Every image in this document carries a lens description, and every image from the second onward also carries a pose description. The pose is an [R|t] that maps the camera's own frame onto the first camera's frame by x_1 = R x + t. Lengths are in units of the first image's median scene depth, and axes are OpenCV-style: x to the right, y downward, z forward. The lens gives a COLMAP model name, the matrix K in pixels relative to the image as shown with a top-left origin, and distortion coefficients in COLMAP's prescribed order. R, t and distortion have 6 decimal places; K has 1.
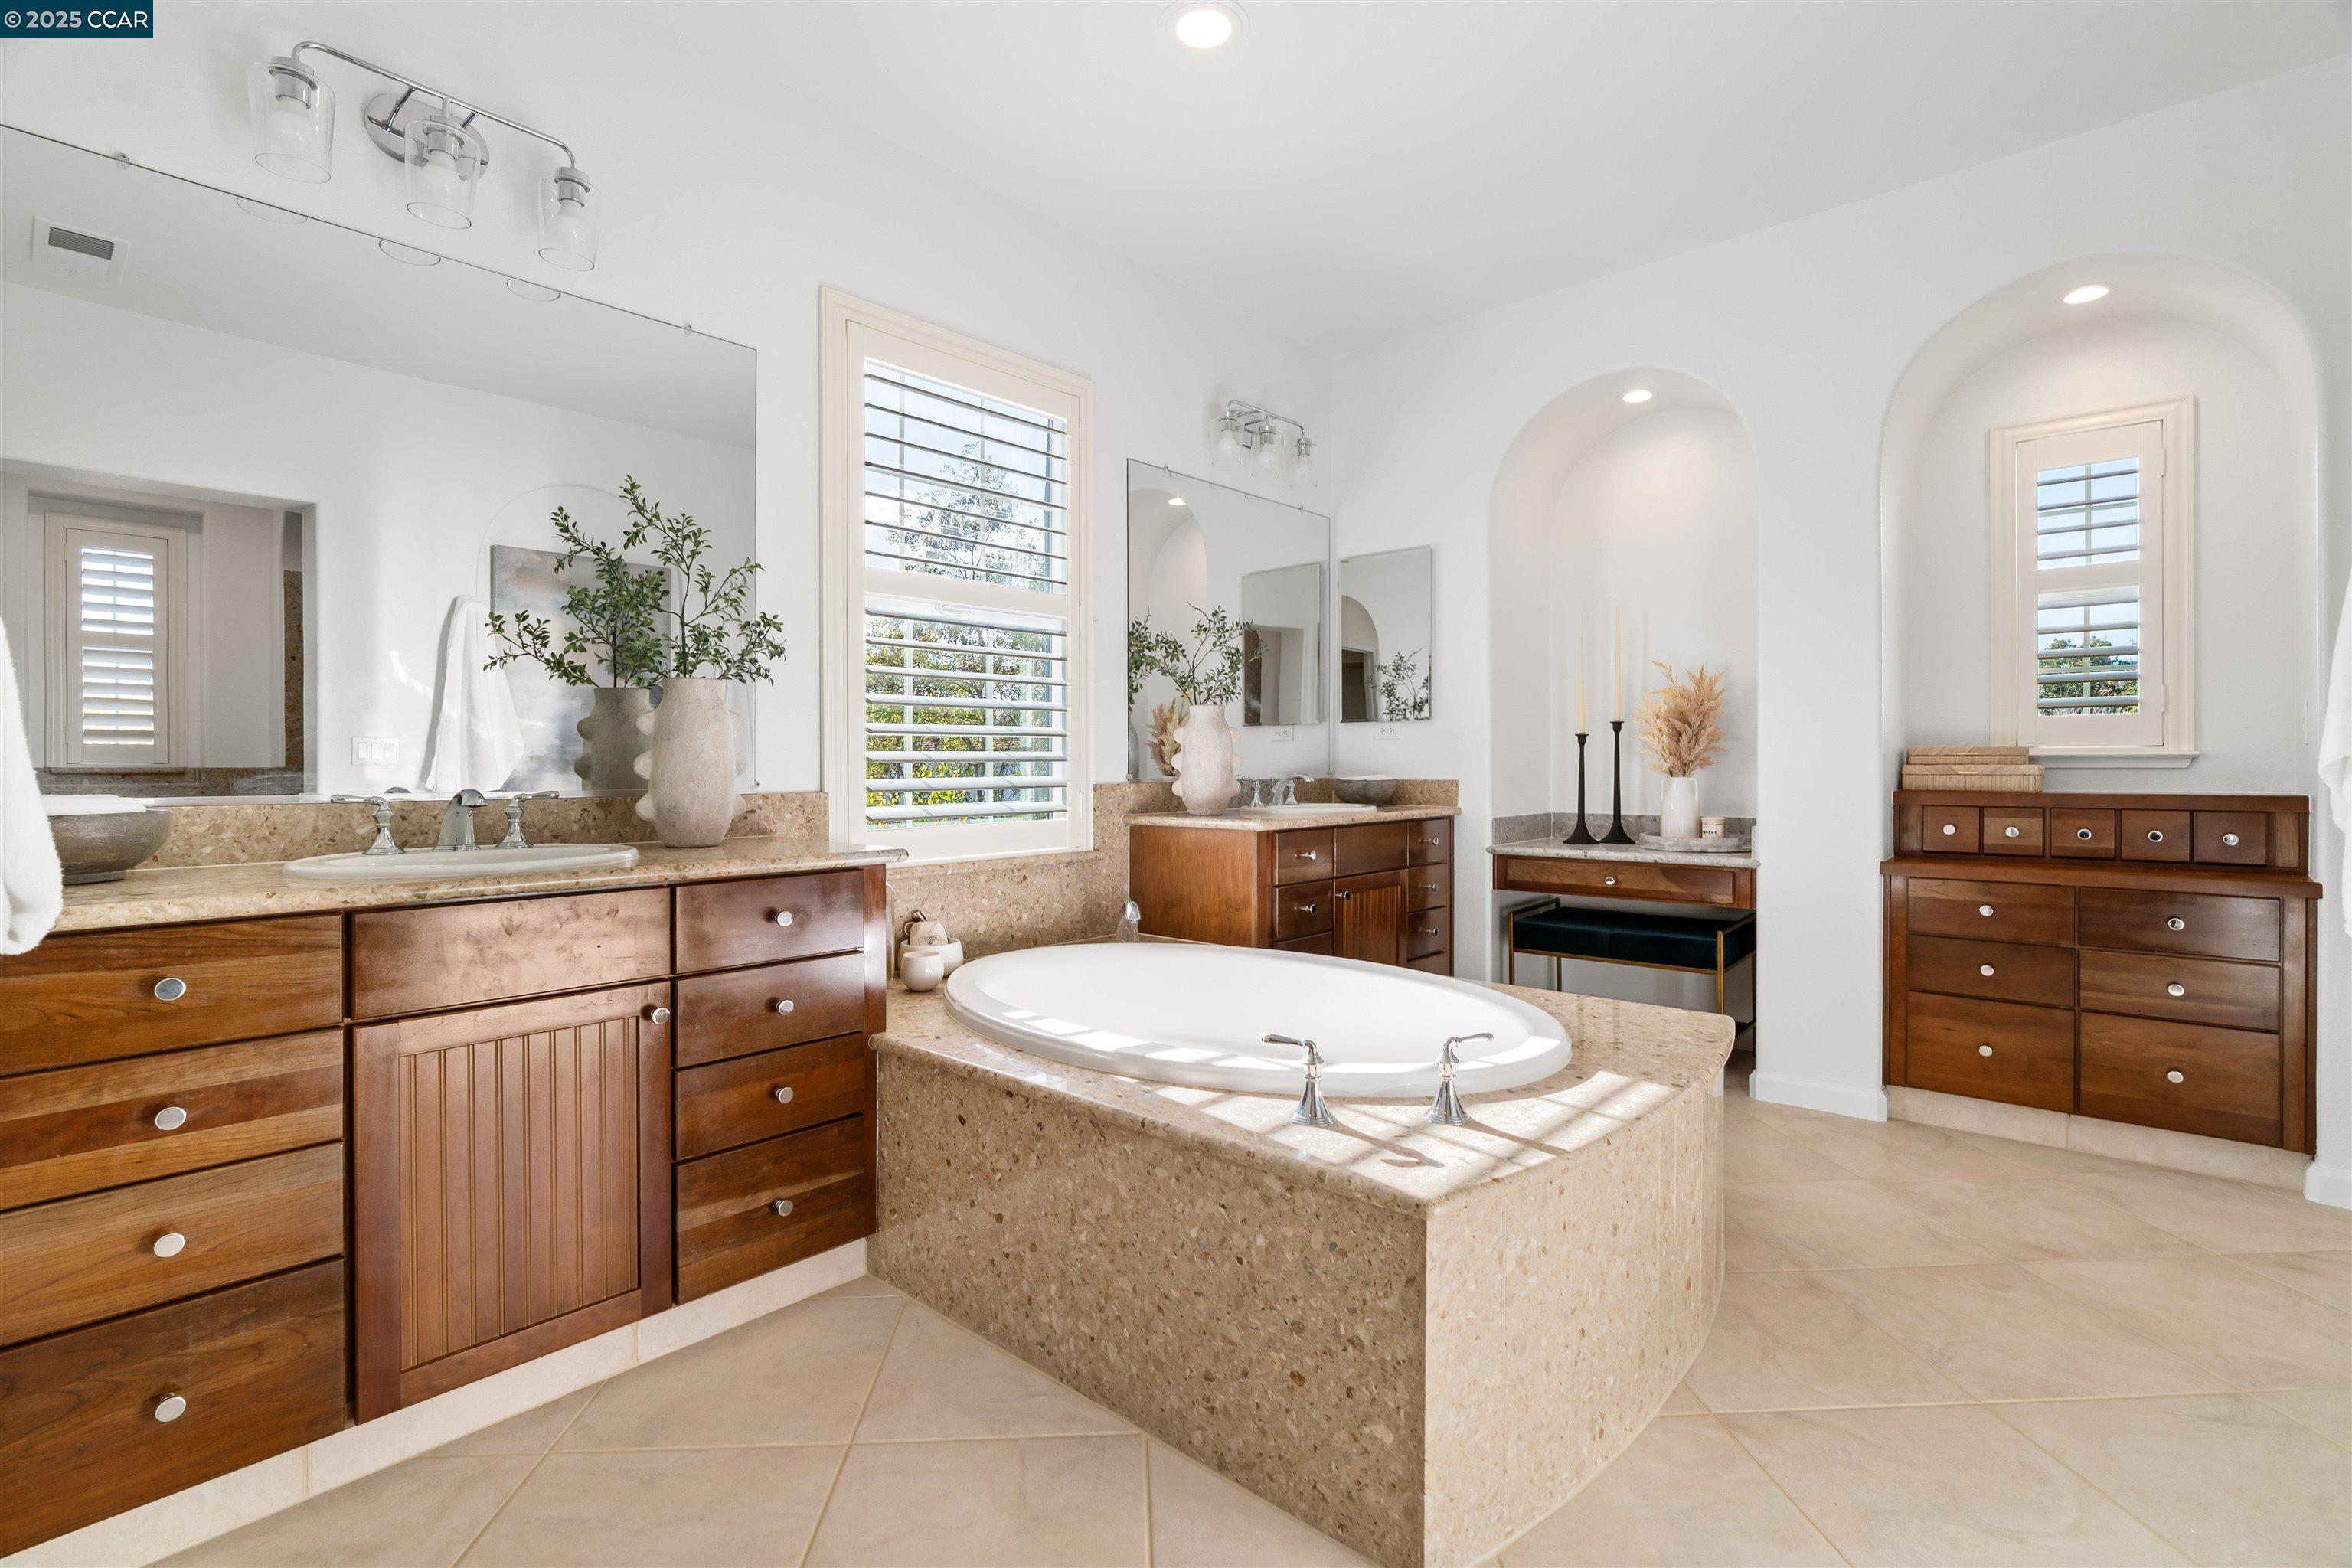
lens RADIAL K [[1077.0, 0, 1187.2], [0, 1077.0, 767.5], [0, 0, 1]] dist [-0.002082, 0.002504]
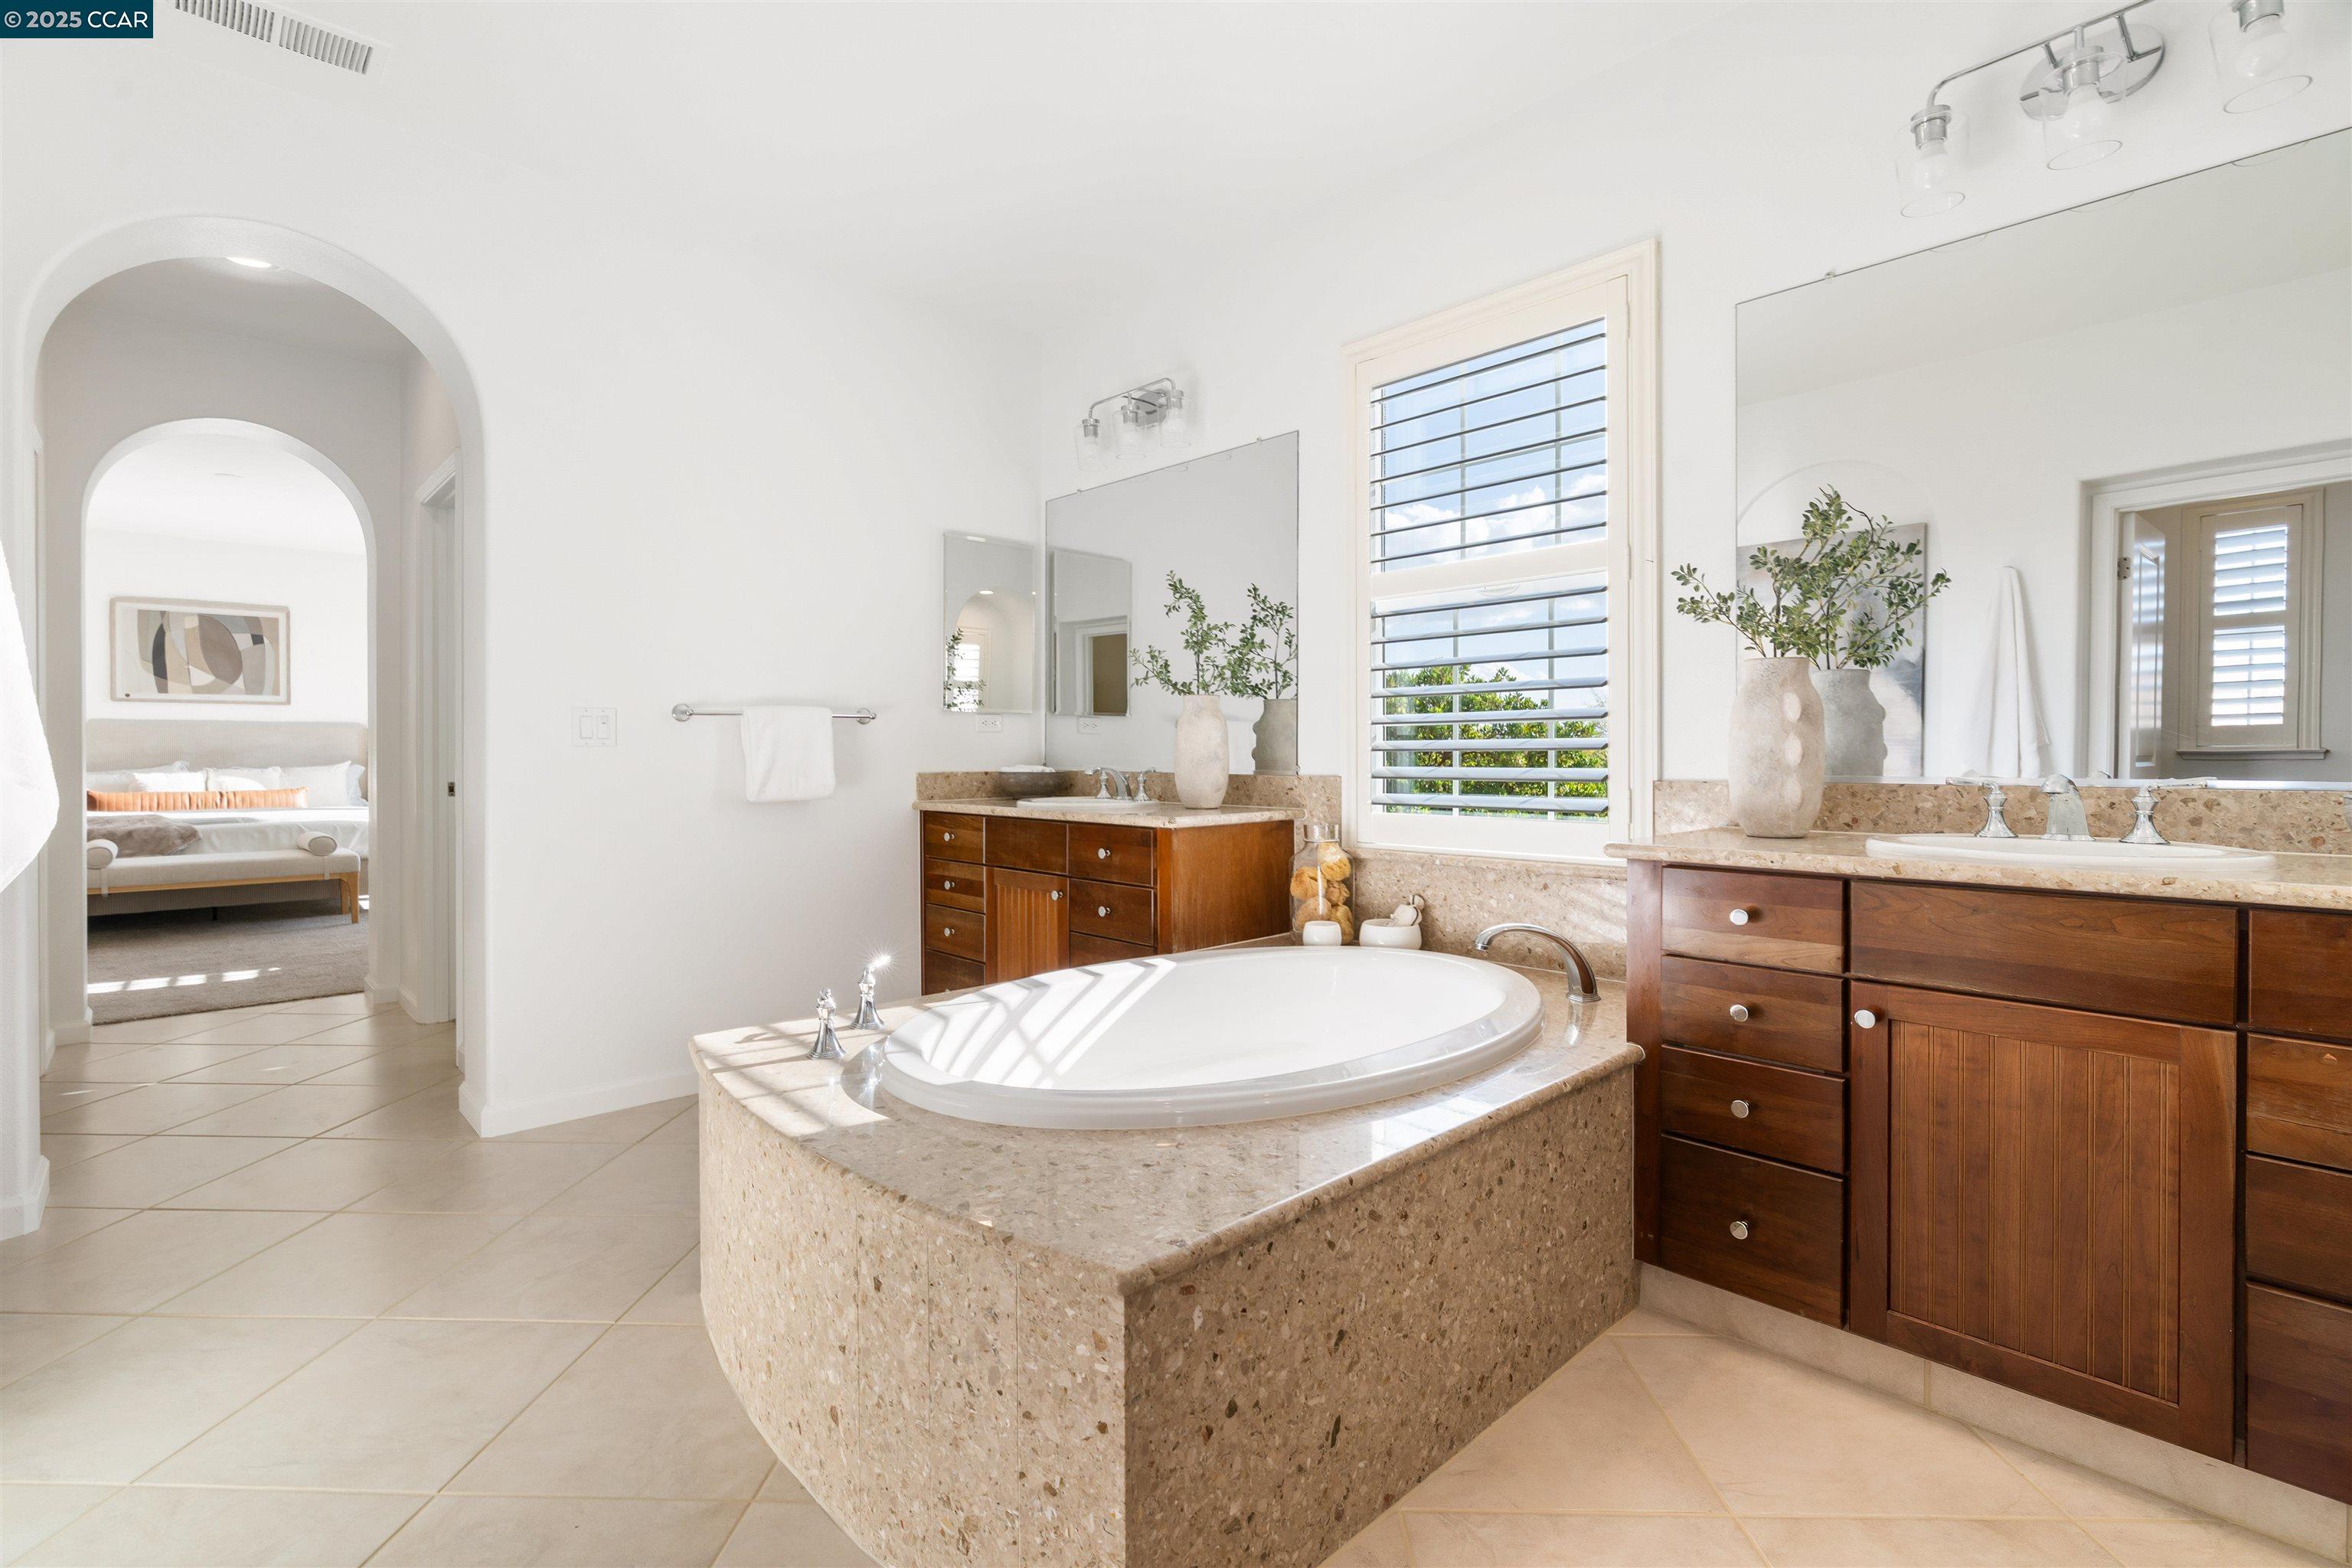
lens RADIAL K [[1077.0, 0, 1187.5], [0, 1077.0, 781.2], [0, 0, 1]] dist [-0.002082, 0.002504]
pose [[-0.082629, 0.033595, -0.996014, 0.773549], [0.000059, 0.999432, 0.033705, -0.010971], [0.996580, 0.002726, -0.082584, 0.837491]]
